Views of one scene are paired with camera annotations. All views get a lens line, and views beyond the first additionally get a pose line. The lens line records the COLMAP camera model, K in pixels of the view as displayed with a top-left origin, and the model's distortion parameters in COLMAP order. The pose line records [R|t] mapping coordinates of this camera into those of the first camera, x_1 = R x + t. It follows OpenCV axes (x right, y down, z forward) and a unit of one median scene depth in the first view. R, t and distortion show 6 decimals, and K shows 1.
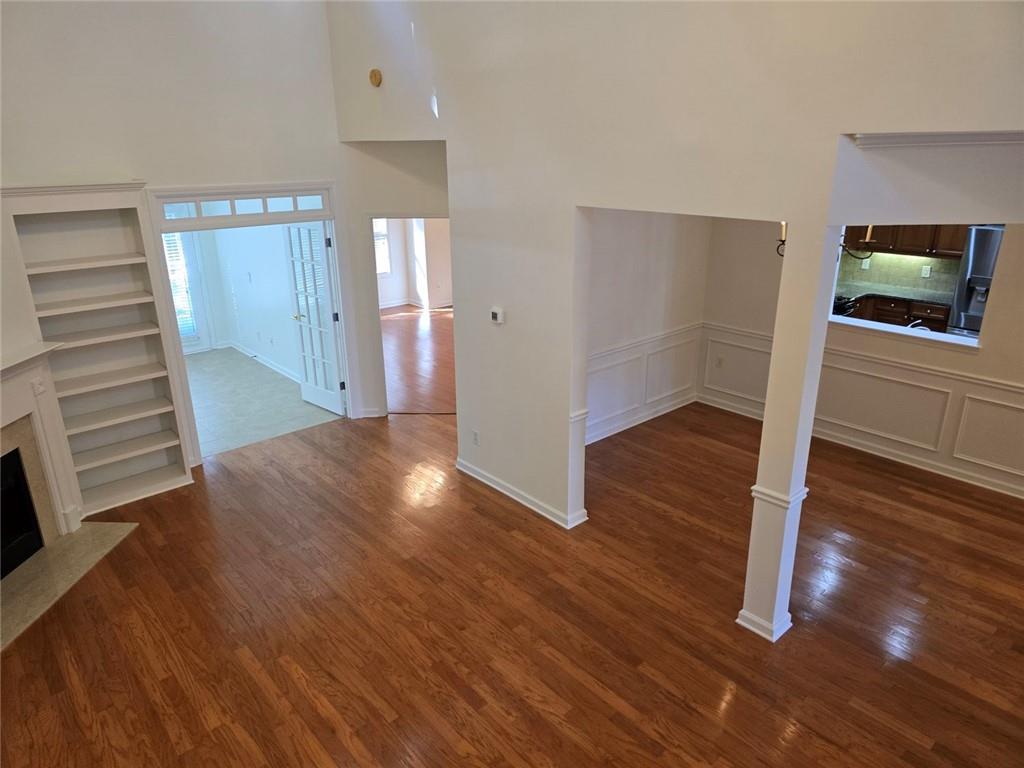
lens RADIAL K [[683.2, 0, 499.8], [0, 683.2, 378.5], [0, 0, 1]] dist [0.064641, -0.056818]
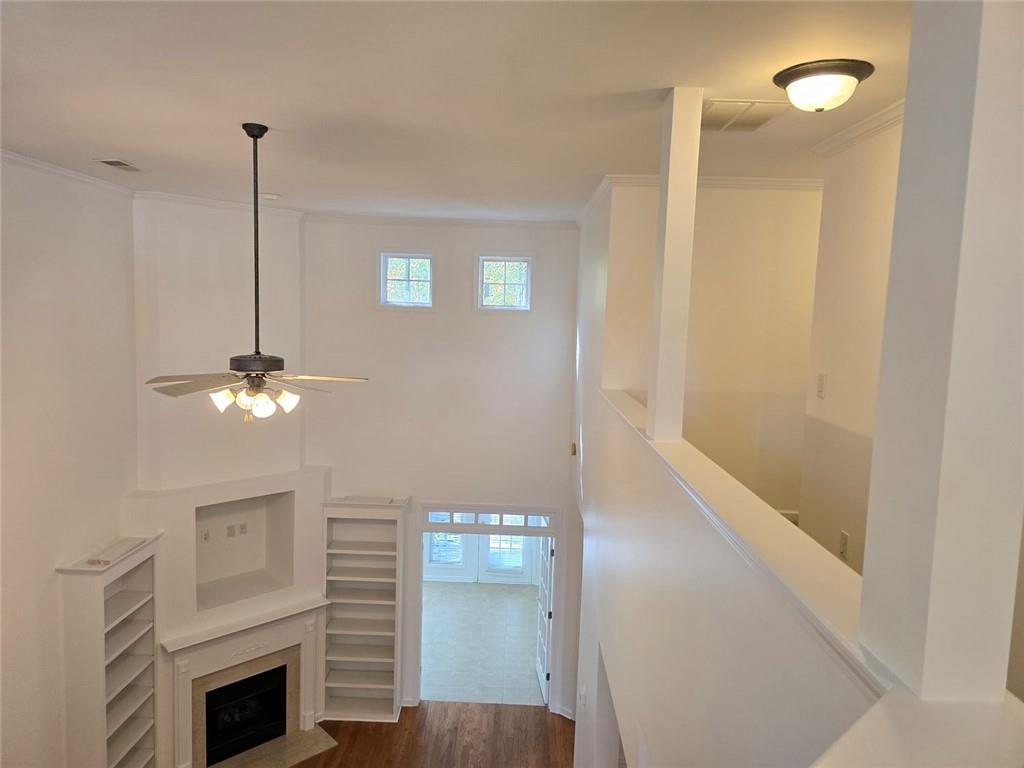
lens RADIAL K [[683.2, 0, 497.0], [0, 683.2, 373.3], [0, 0, 1]] dist [0.064641, -0.056818]
pose [[0.739356, 0.096202, -0.666406, 0.514201], [-0.260459, 0.953554, -0.151316, -0.336814], [0.620897, 0.285448, 0.730073, -0.019190]]
